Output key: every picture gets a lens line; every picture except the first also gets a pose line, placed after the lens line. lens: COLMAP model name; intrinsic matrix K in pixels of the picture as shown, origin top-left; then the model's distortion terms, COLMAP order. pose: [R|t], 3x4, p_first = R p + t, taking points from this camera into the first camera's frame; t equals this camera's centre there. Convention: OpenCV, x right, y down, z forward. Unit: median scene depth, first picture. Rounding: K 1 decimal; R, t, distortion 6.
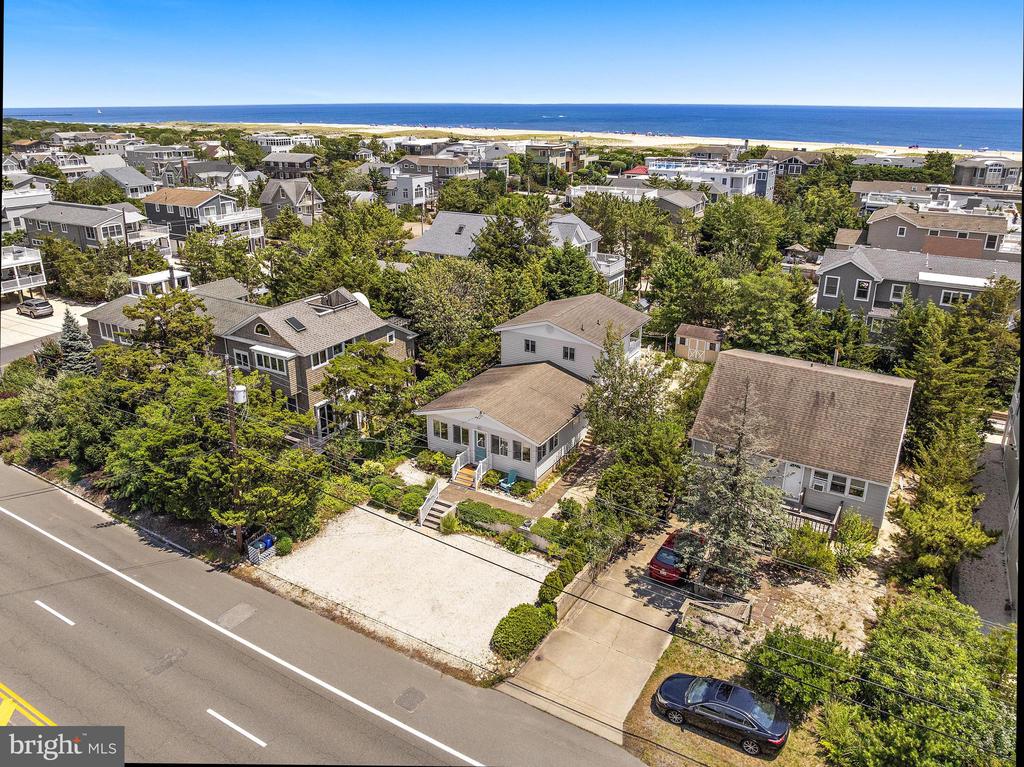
lens RADIAL K [[726.6, 0, 512.0], [0, 726.6, 383.5], [0, 0, 1]] dist [-0.035329, -0.003198]
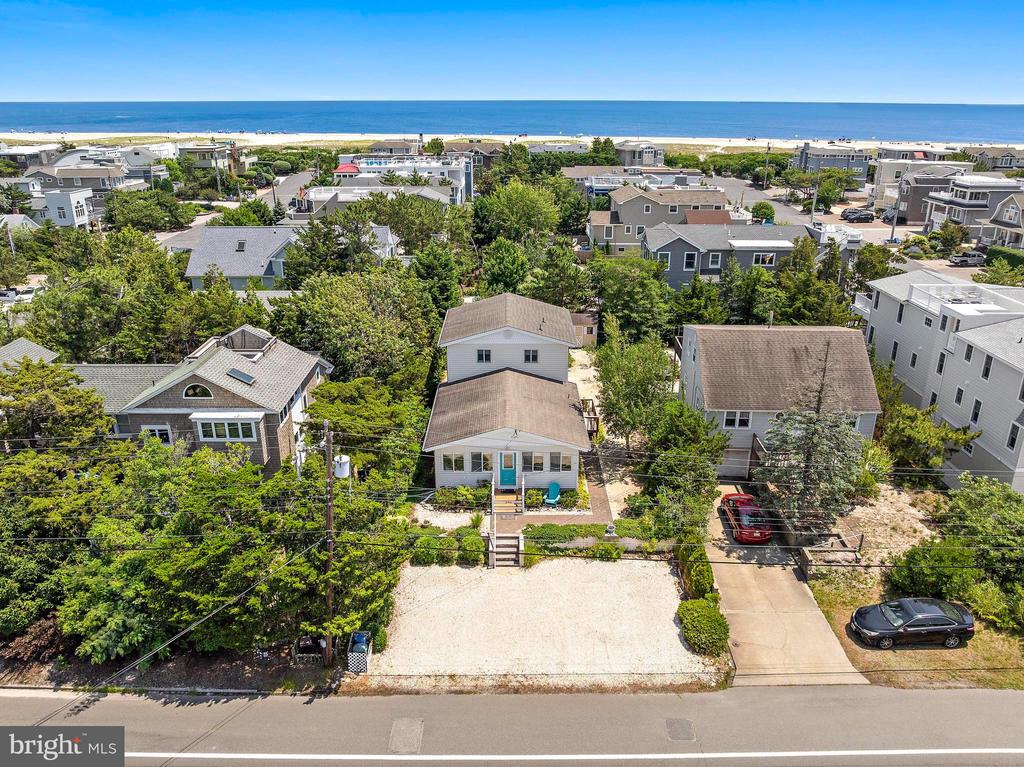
lens RADIAL K [[749.9, 0, 512.0], [0, 749.9, 383.5], [0, 0, 1]] dist [-0.041452, 0.004561]
pose [[0.856422, -0.183437, 0.482589, -0.469242], [0.185659, 0.981644, 0.043655, -0.058646], [-0.481739, 0.052210, 0.874758, 0.153937]]
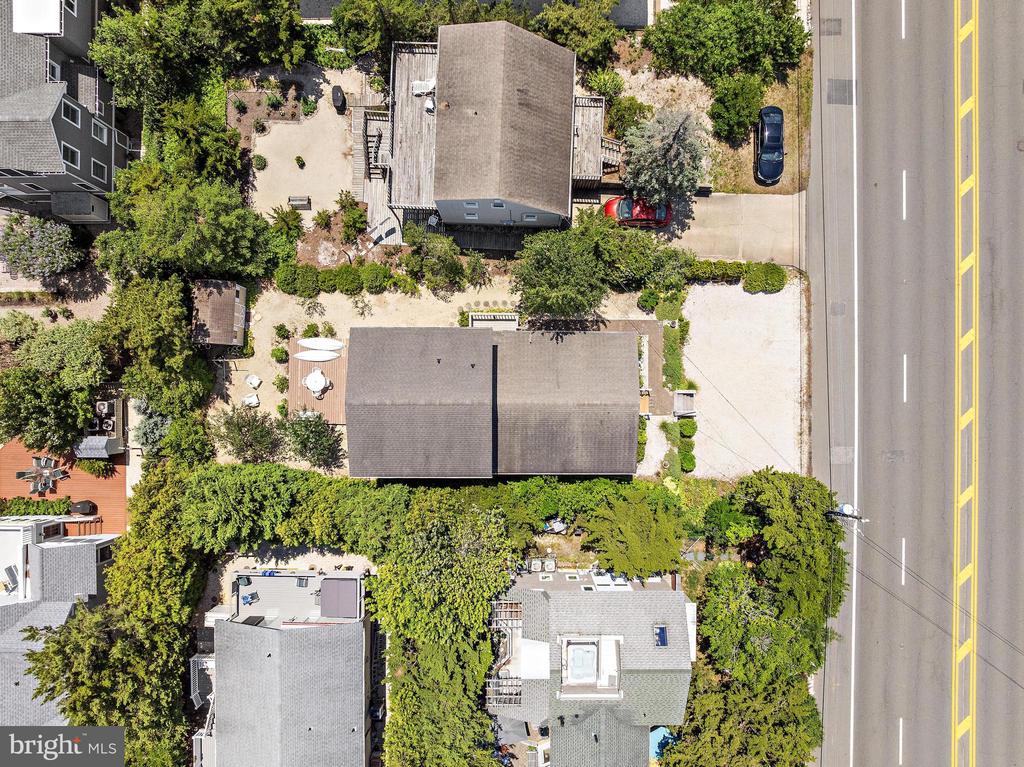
lens RADIAL K [[726.6, 0, 512.0], [0, 726.6, 383.5], [0, 0, 1]] dist [-0.035329, -0.003198]
pose [[-0.513017, -0.858251, -0.014809, 0.082634], [0.309615, -0.201107, 0.929352, -0.959197], [-0.800595, 0.472188, 0.368898, 0.697715]]
